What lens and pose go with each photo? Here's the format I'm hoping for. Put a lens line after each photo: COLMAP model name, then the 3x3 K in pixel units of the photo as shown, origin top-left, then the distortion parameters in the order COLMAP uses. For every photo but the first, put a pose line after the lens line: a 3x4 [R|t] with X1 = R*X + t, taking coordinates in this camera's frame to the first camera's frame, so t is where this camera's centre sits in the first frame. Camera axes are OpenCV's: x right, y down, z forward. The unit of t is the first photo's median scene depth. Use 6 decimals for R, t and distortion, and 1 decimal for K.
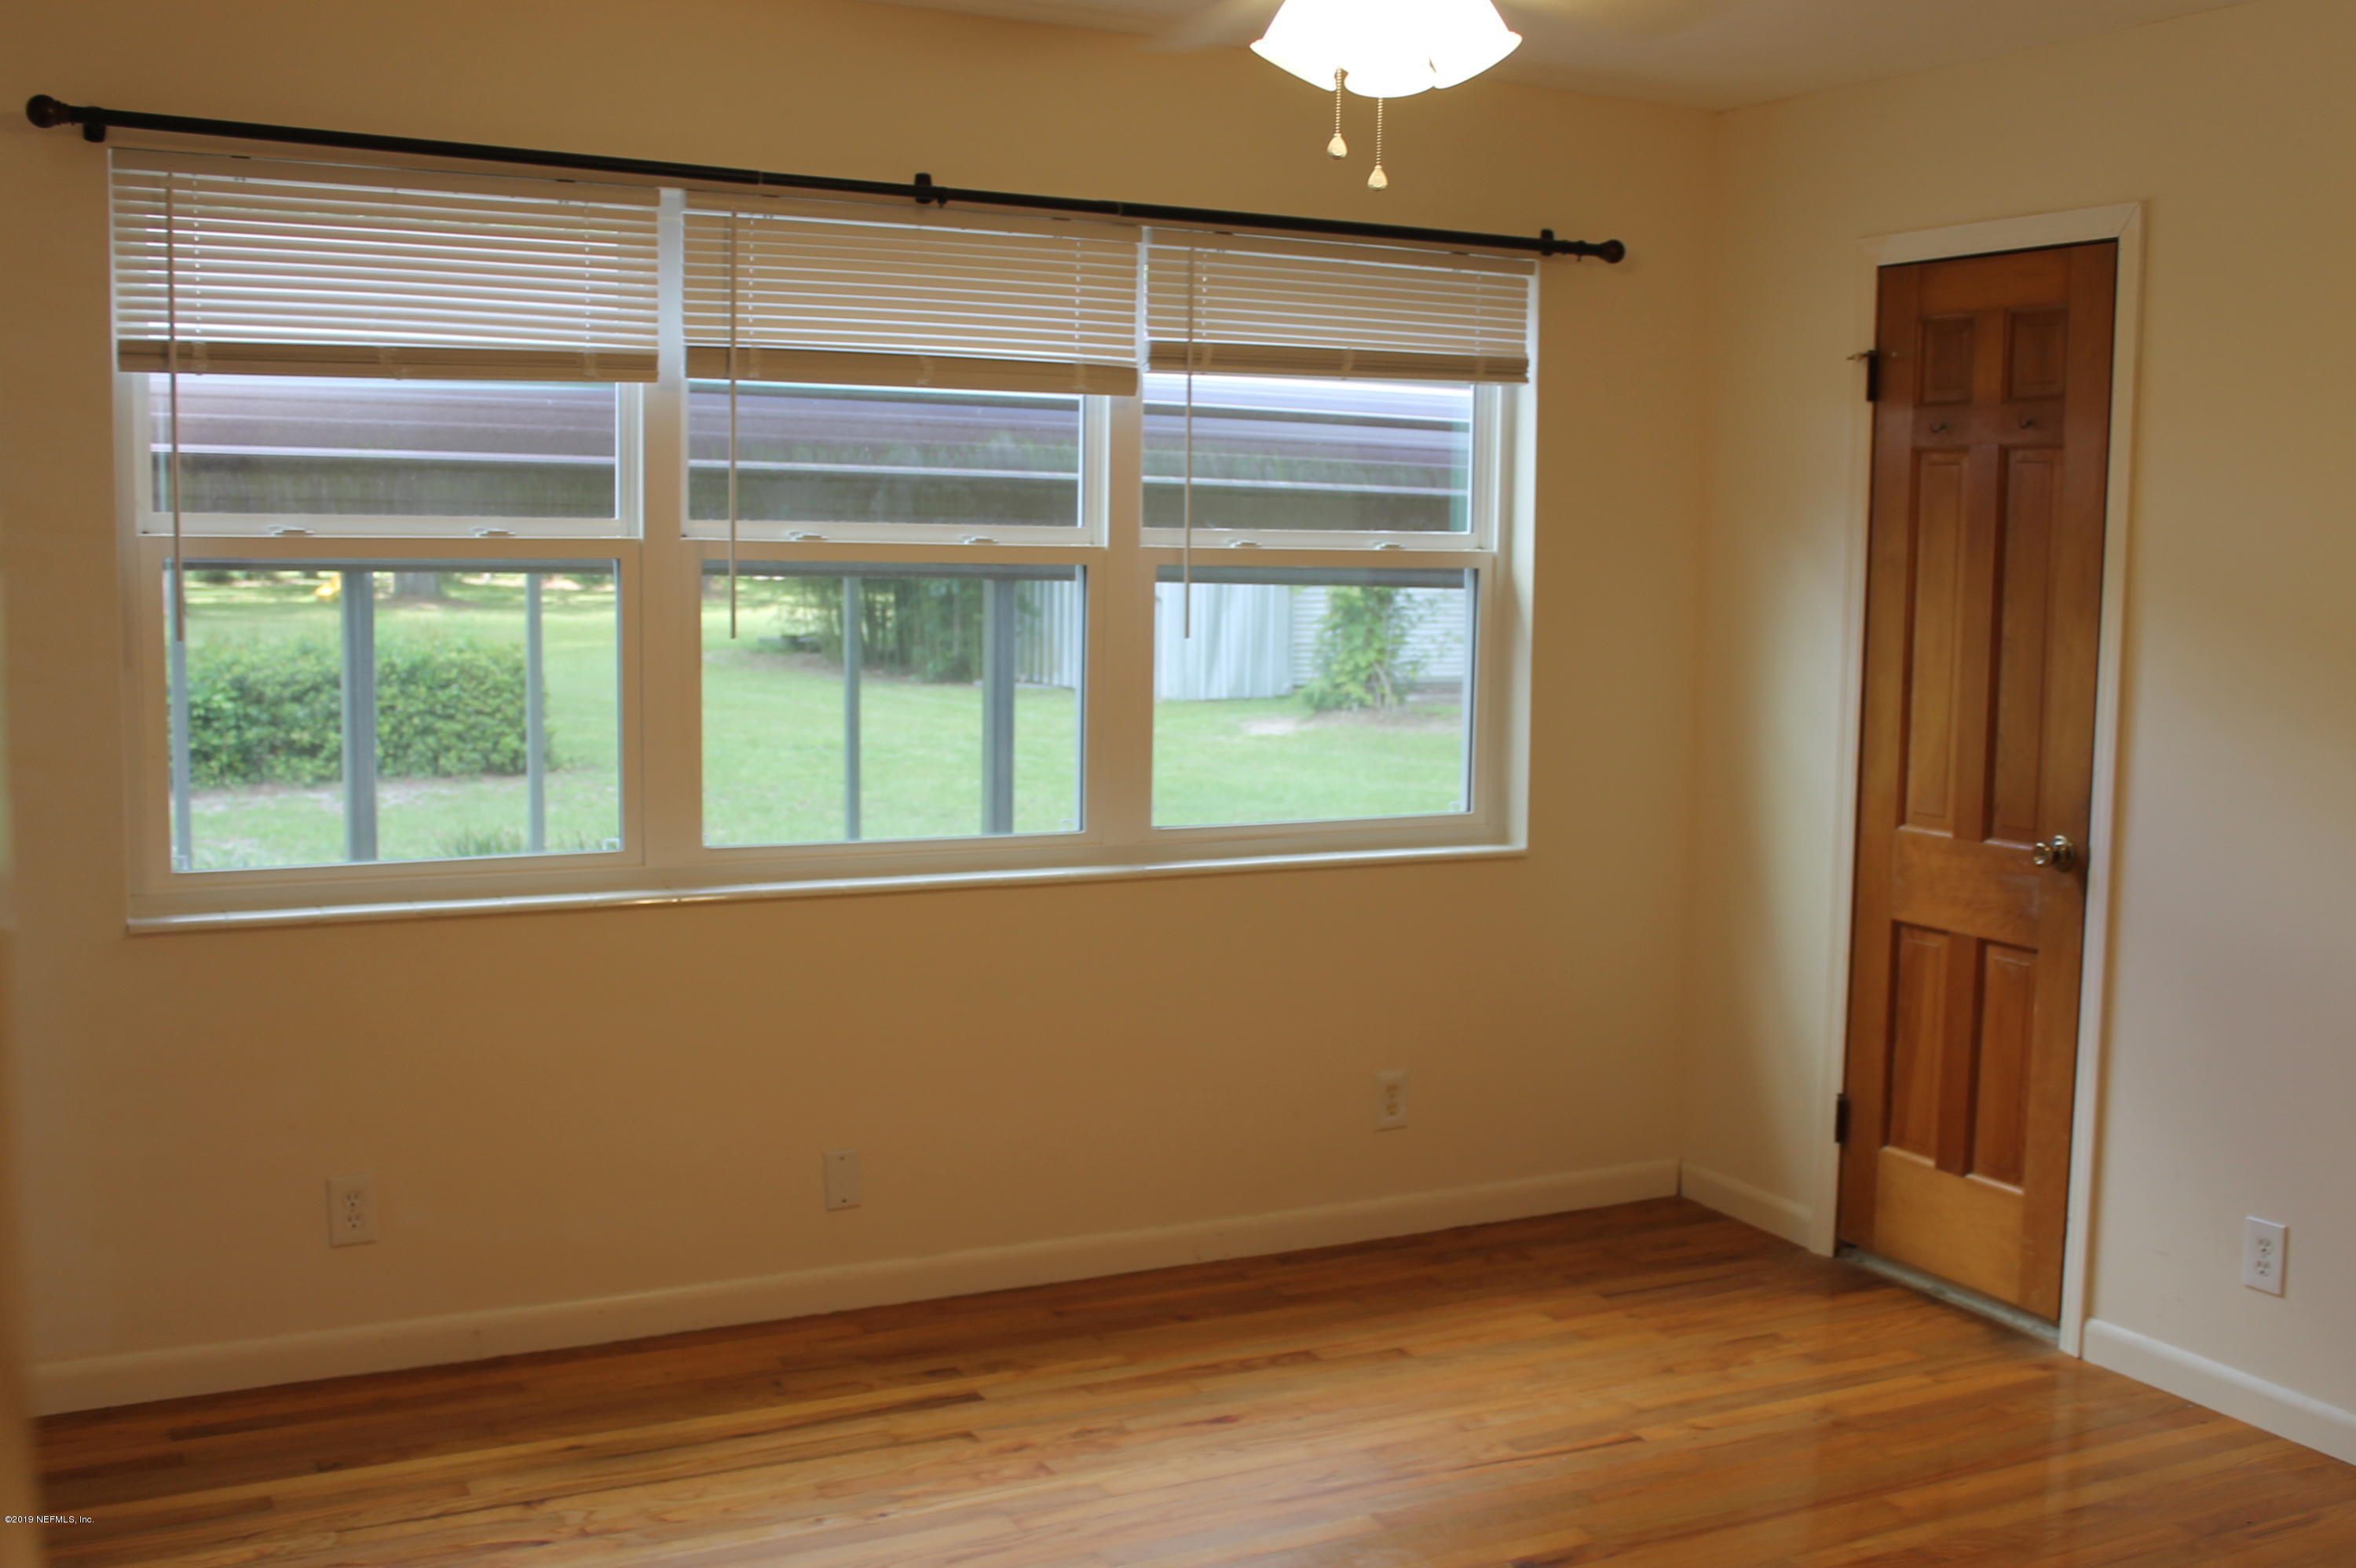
lens RADIAL K [[2430.1, 0, 1174.1], [0, 2430.1, 805.2], [0, 0, 1]] dist [-0.074651, 0.000000]
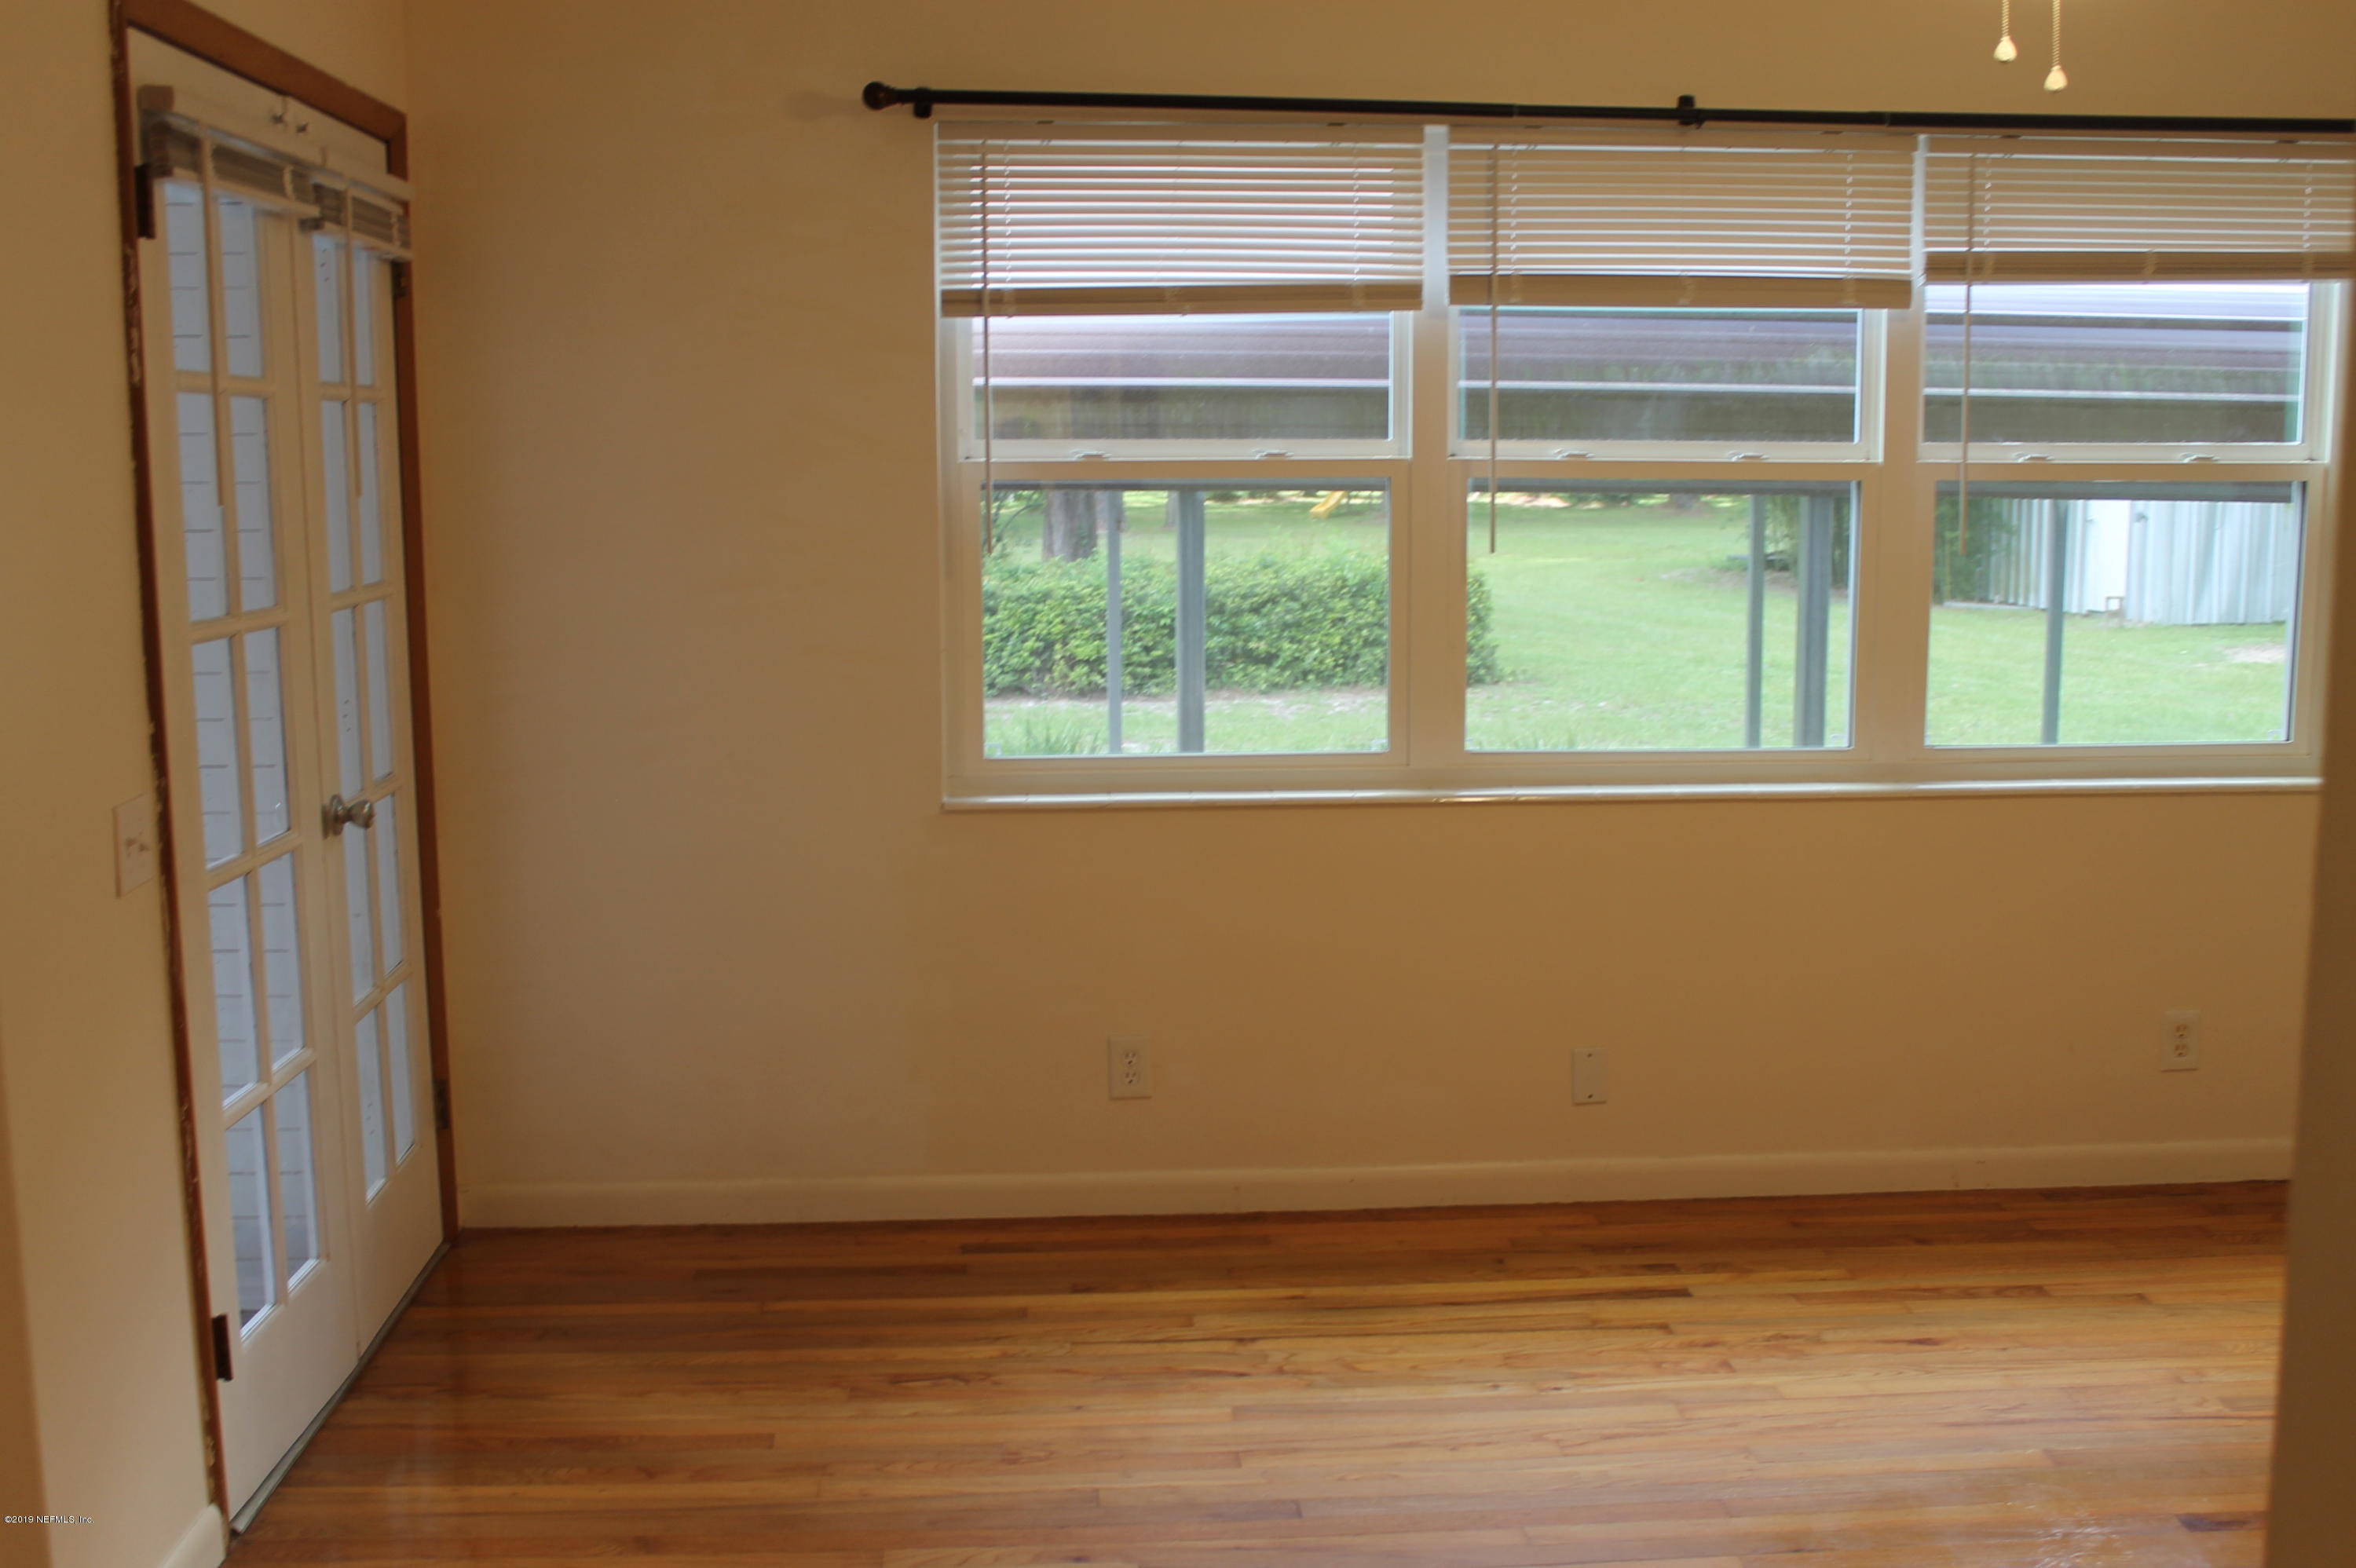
lens RADIAL K [[2430.1, 0, 1181.8], [0, 2430.1, 786.6], [0, 0, 1]] dist [-0.074651, 0.000000]
pose [[0.919962, 0.035998, -0.390351, 0.107922], [-0.025847, 0.999178, 0.031229, 0.003065], [0.391154, -0.018640, 0.920136, -0.021223]]
